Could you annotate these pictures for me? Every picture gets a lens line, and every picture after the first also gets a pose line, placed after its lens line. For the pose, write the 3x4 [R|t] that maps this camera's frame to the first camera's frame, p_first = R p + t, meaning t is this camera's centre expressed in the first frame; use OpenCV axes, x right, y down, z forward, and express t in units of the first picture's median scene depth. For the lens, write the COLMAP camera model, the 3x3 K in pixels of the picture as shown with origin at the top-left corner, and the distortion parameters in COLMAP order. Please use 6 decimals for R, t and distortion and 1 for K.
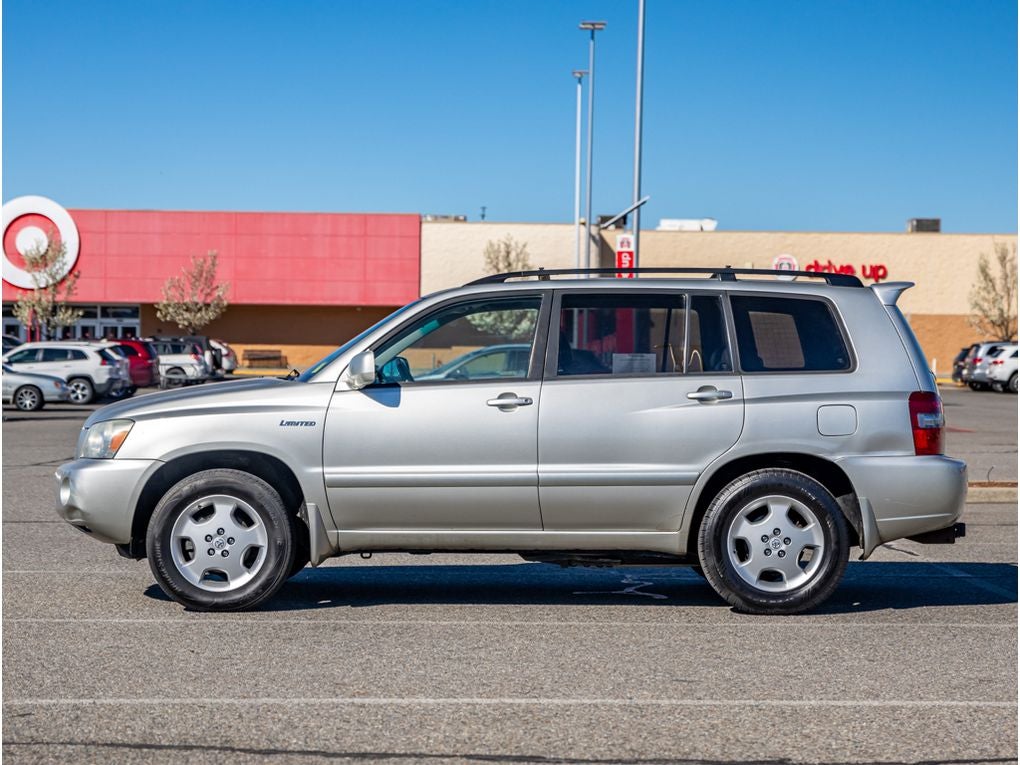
lens RADIAL K [[2201.6, 0, 559.2], [0, 2201.6, 369.2], [0, 0, 1]] dist [0.164017, 0.000000]
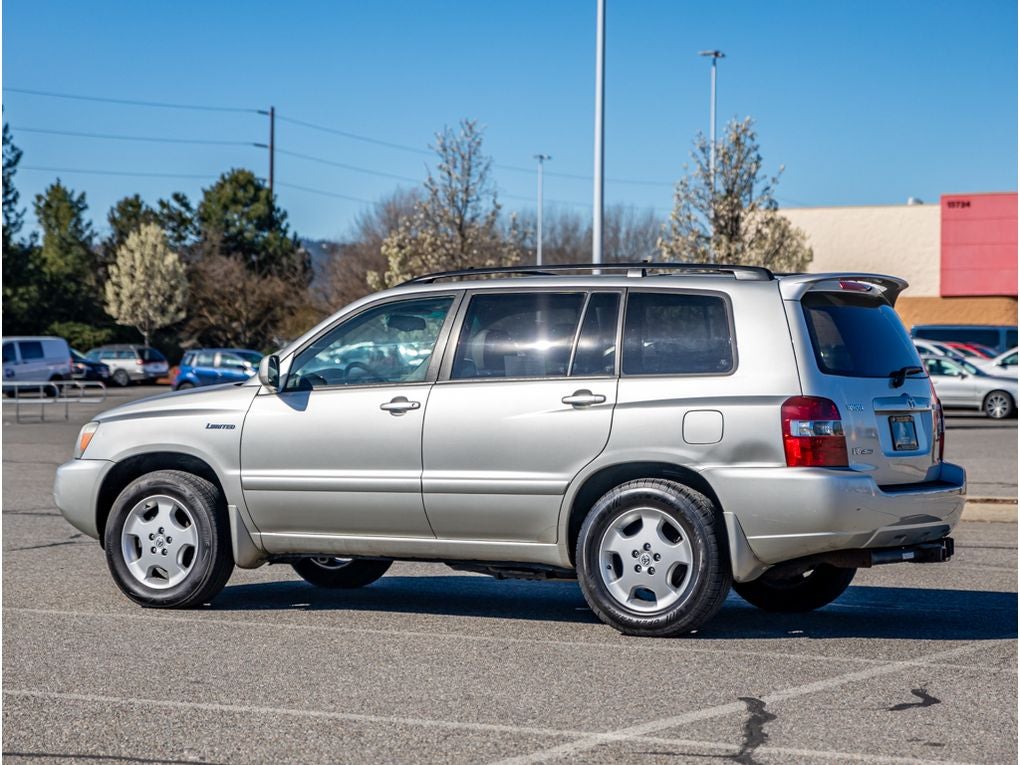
lens RADIAL K [[2715.5, 0, 515.3], [0, 2715.5, 382.4], [0, 0, 1]] dist [0.394032, 0.000000]
pose [[0.852614, -0.001429, -0.522540, 0.649840], [0.003773, 0.999987, 0.003422, 0.000413], [0.522528, -0.004889, 0.852608, -0.002815]]
